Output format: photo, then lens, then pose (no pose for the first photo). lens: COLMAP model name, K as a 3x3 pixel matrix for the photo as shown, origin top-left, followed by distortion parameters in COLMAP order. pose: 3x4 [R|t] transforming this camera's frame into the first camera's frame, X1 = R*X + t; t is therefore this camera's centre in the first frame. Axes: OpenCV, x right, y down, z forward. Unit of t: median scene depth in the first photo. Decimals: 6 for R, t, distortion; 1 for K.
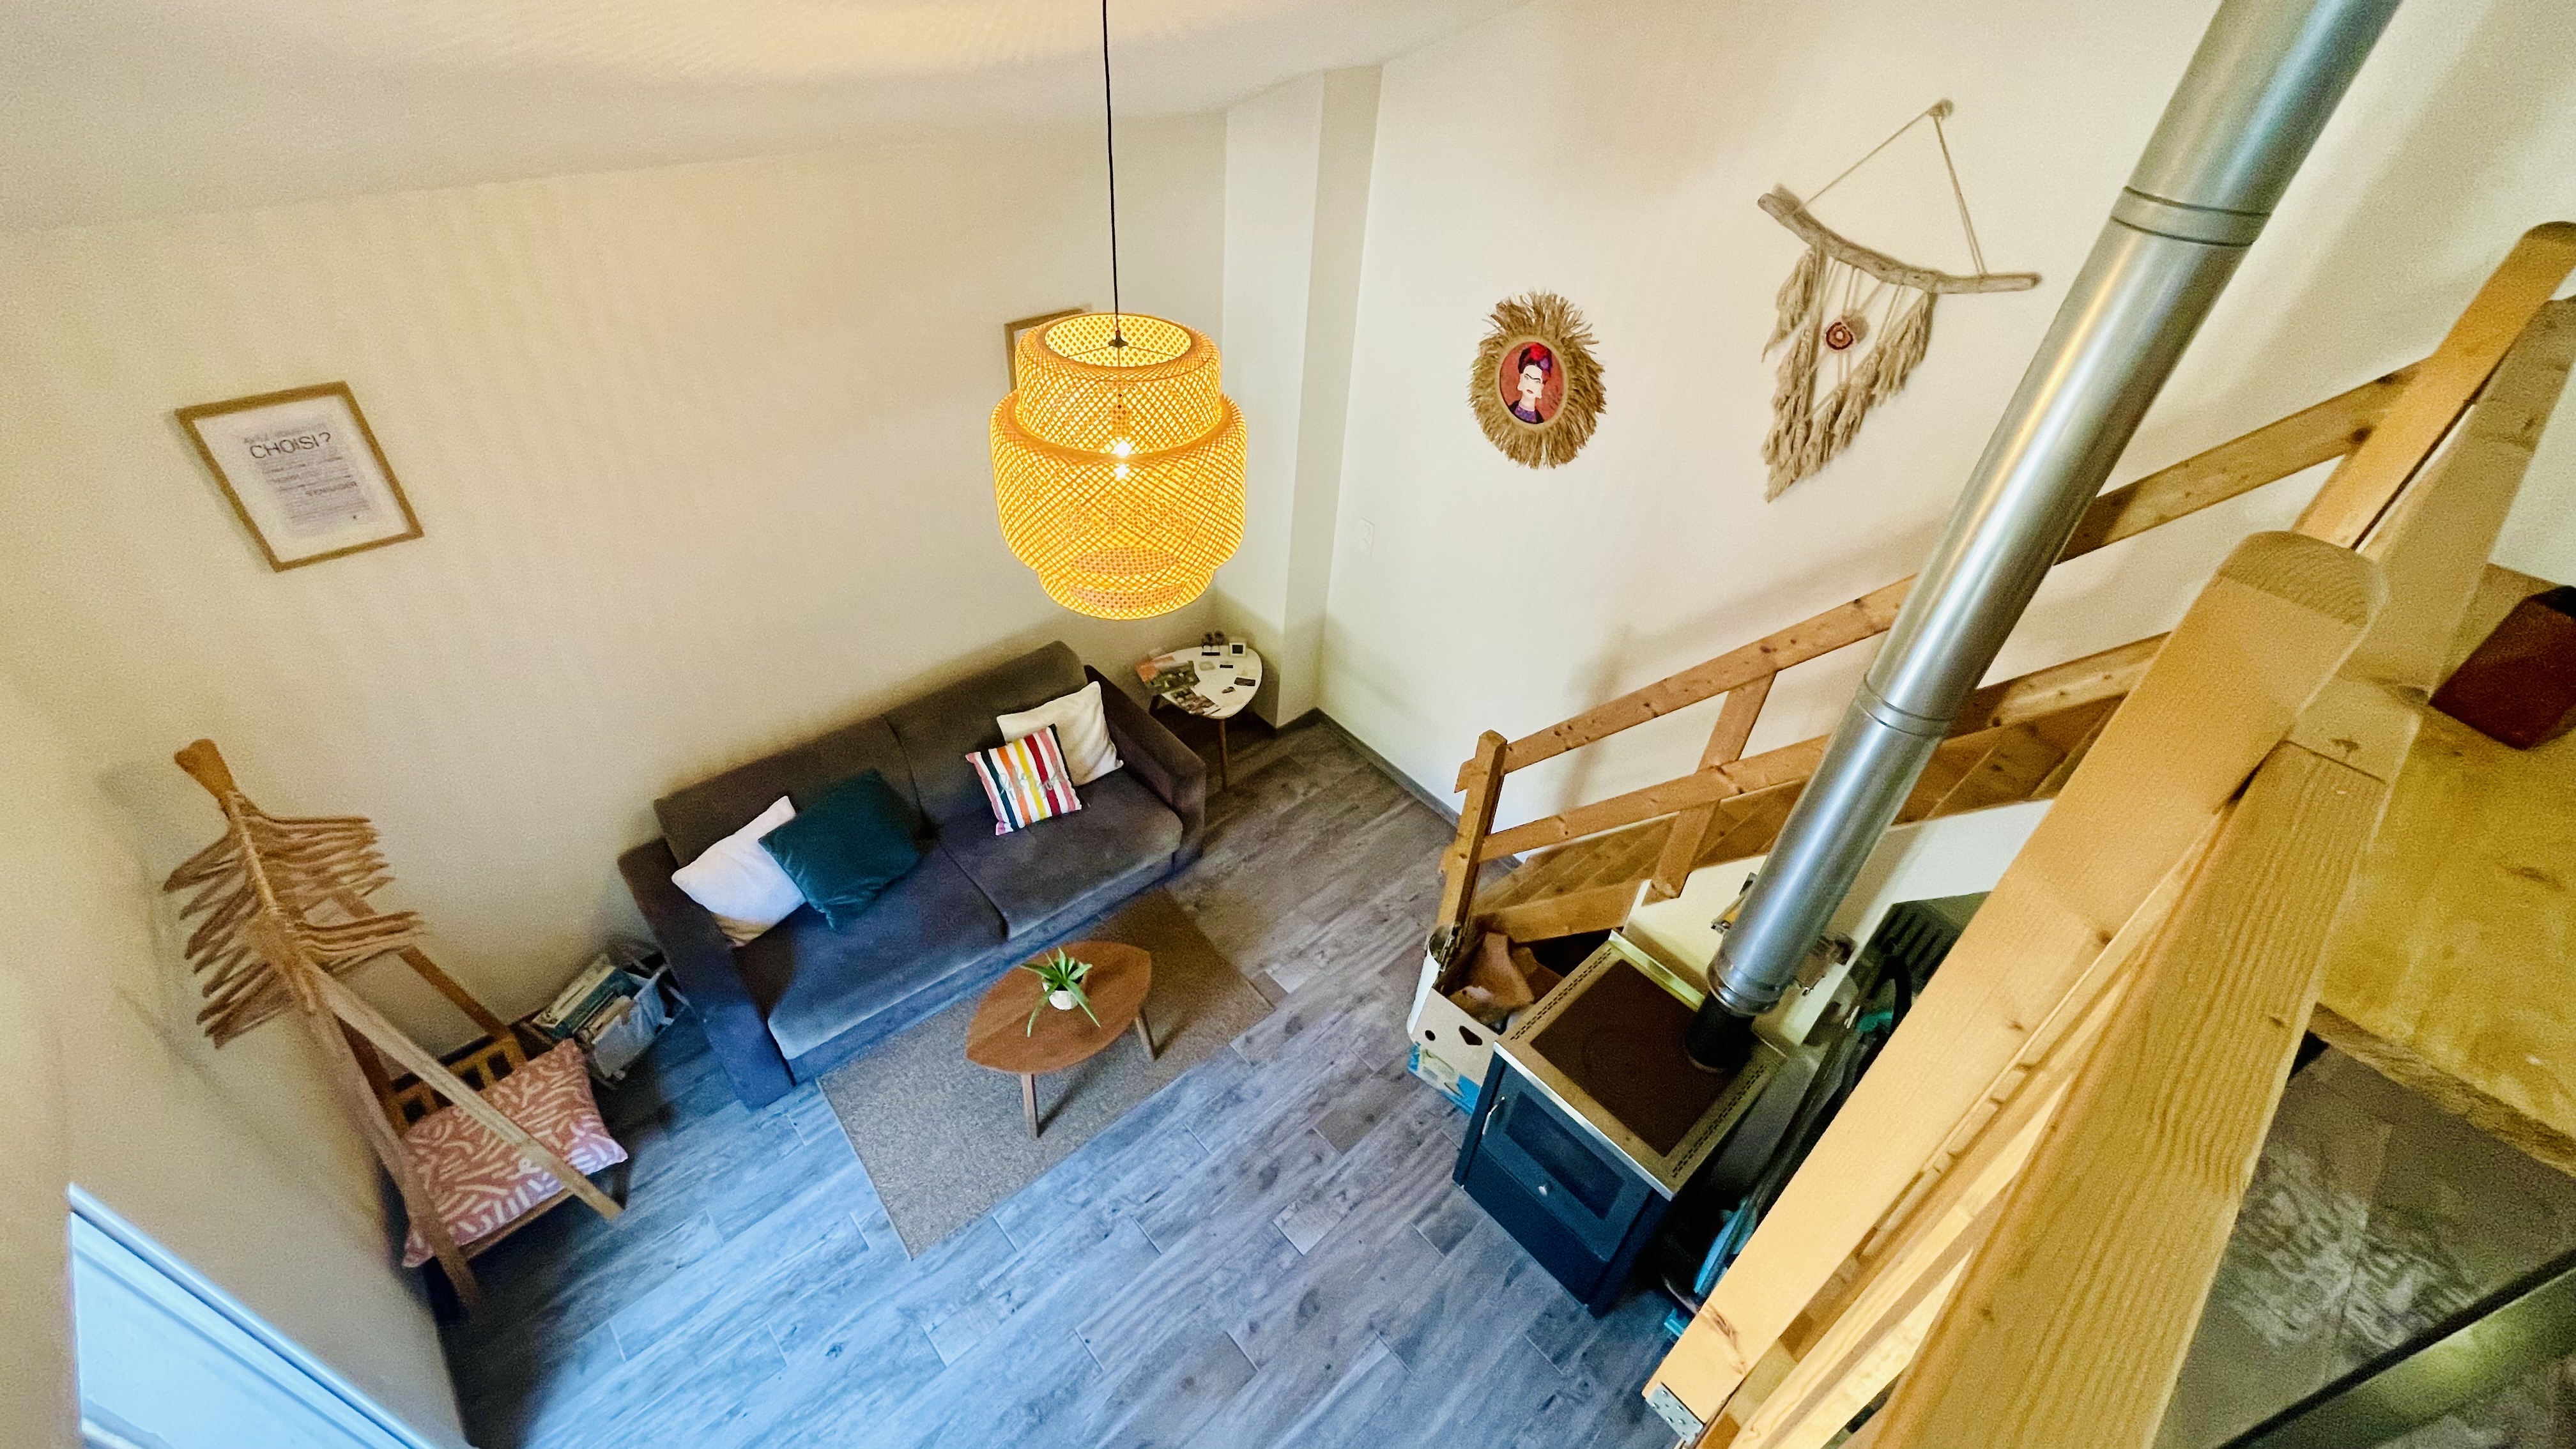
lens RADIAL K [[1045.1, 0, 1292.0], [0, 1045.1, 713.8], [0, 0, 1]] dist [0.001403, 0.000060]
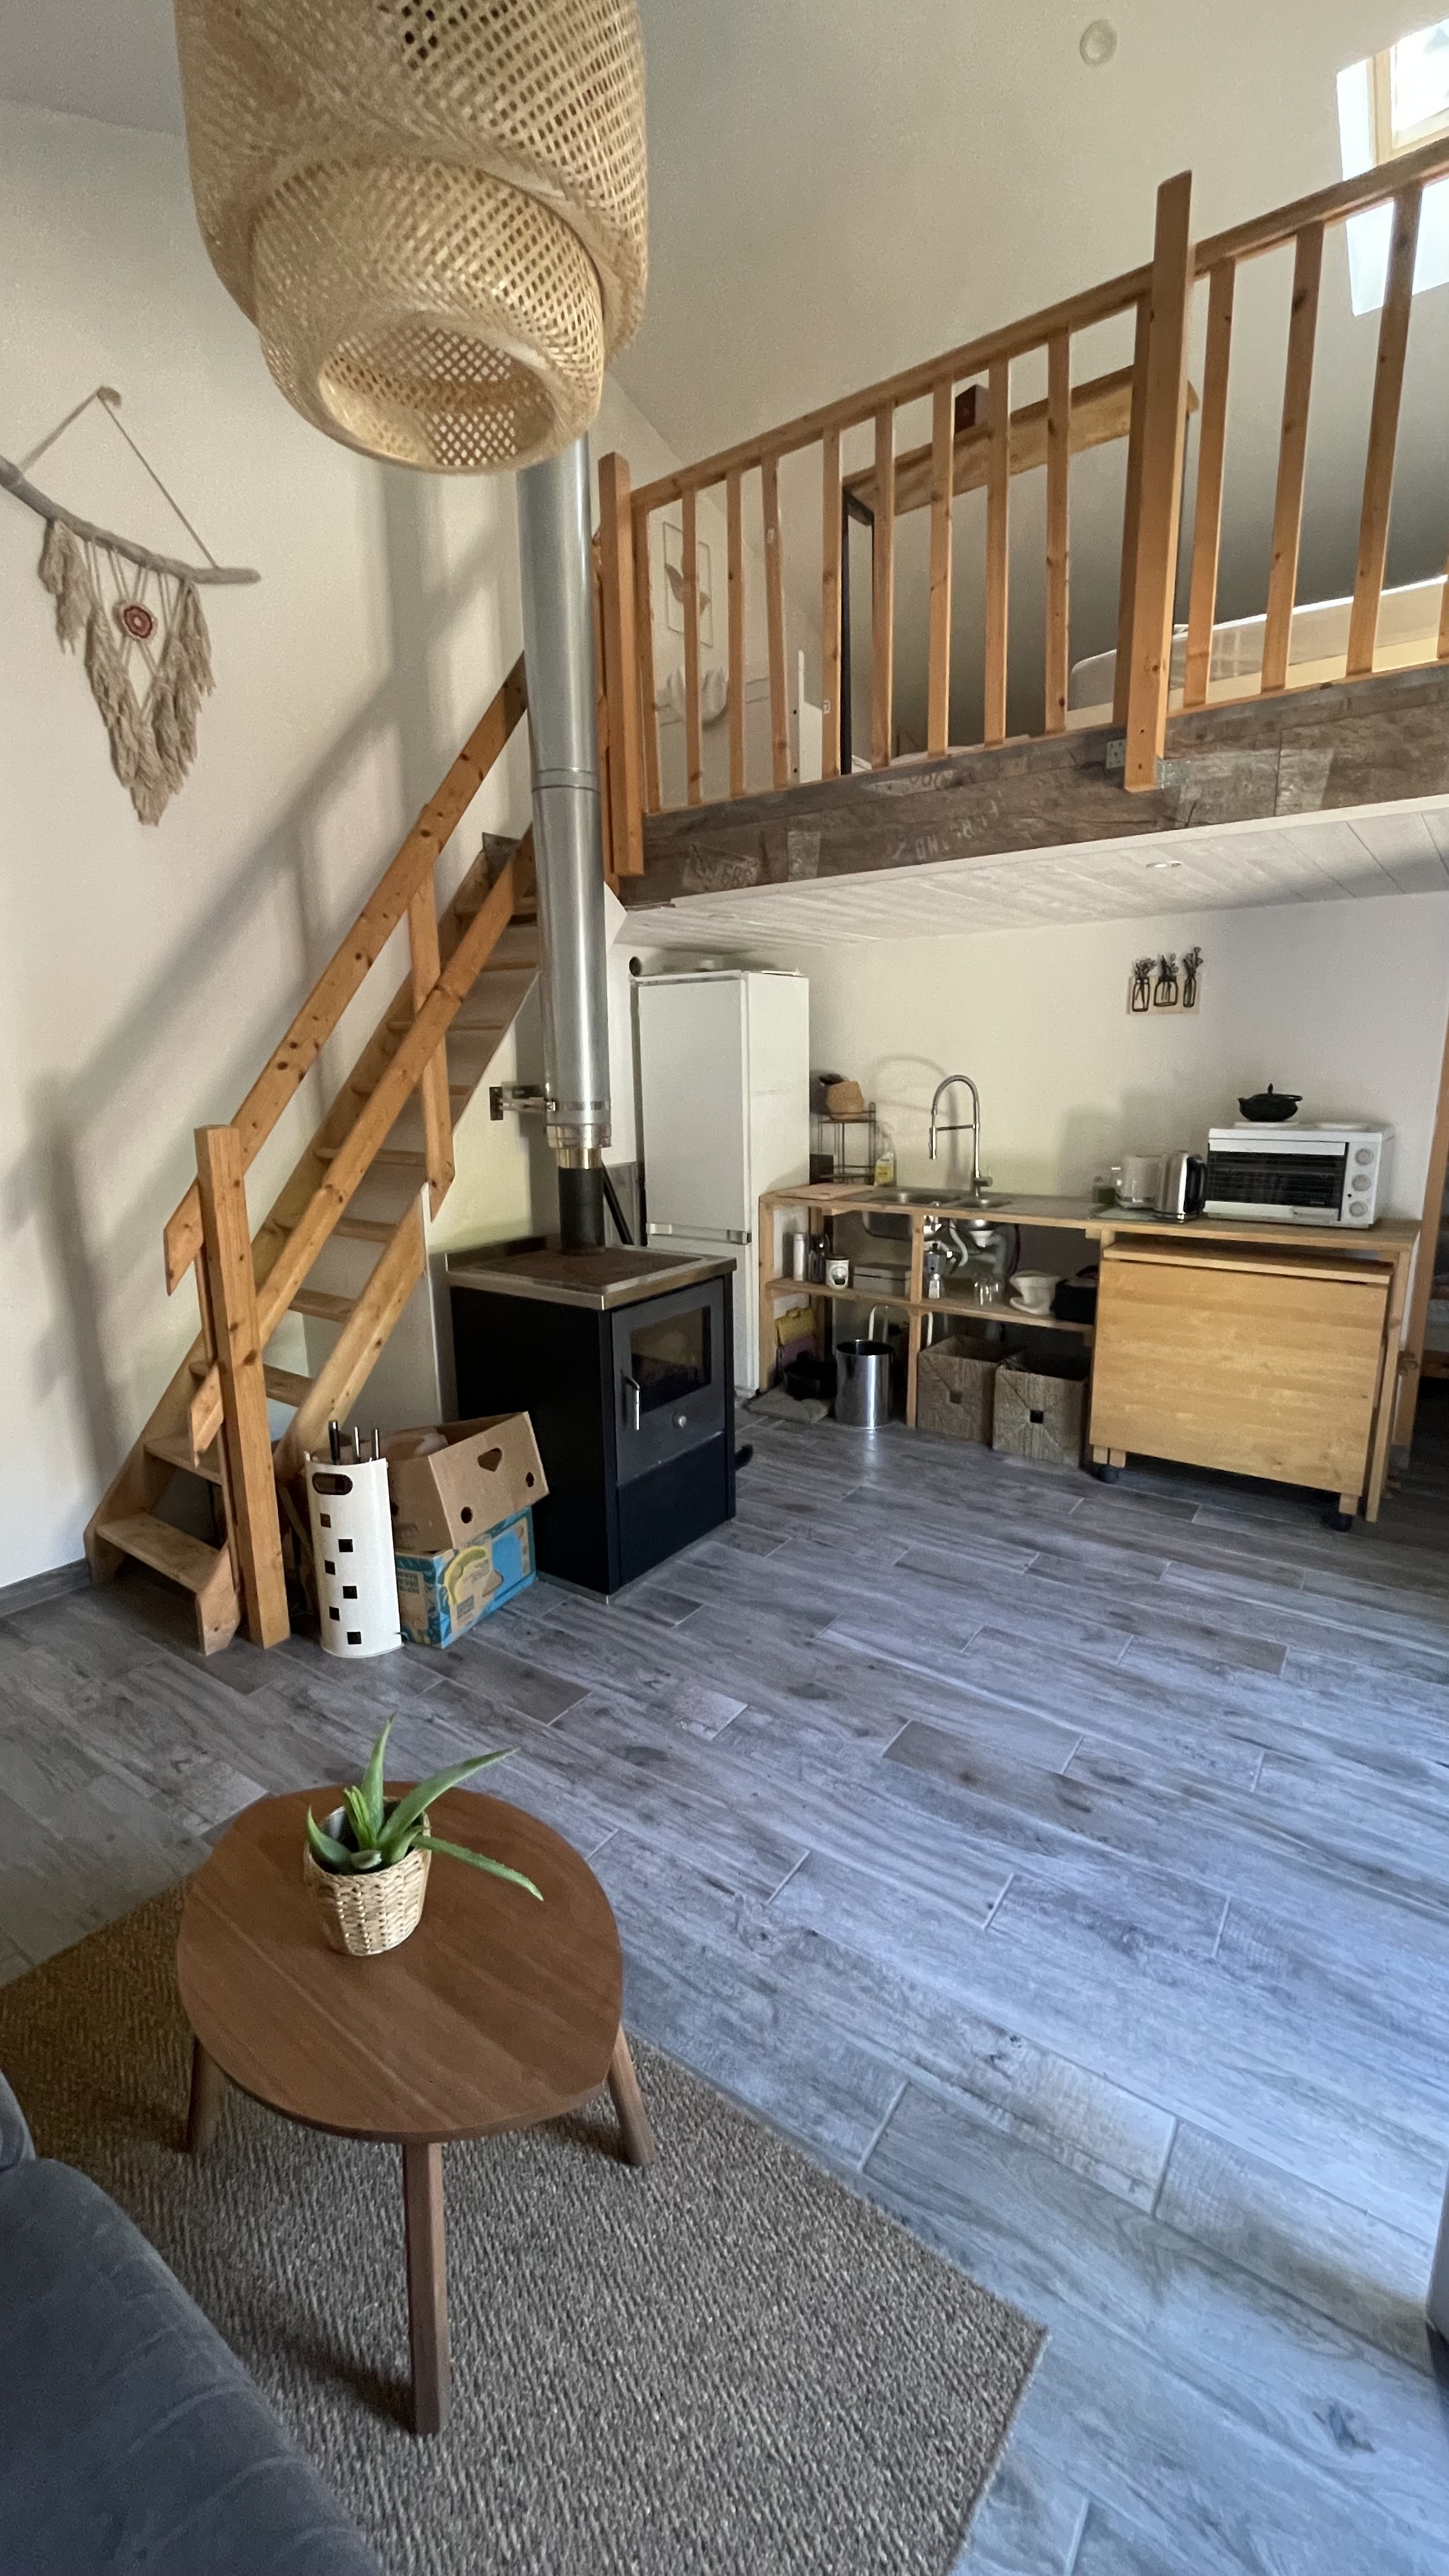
lens RADIAL K [[1045.1, 0, 725.6], [0, 1045.1, 1285.9], [0, 0, 1]] dist [0.001403, 0.000060]
pose [[-0.219236, -0.264423, 0.939157, -0.584550], [0.615267, 0.709587, 0.343414, 0.070519], [-0.757220, 0.653121, 0.007124, 0.844482]]
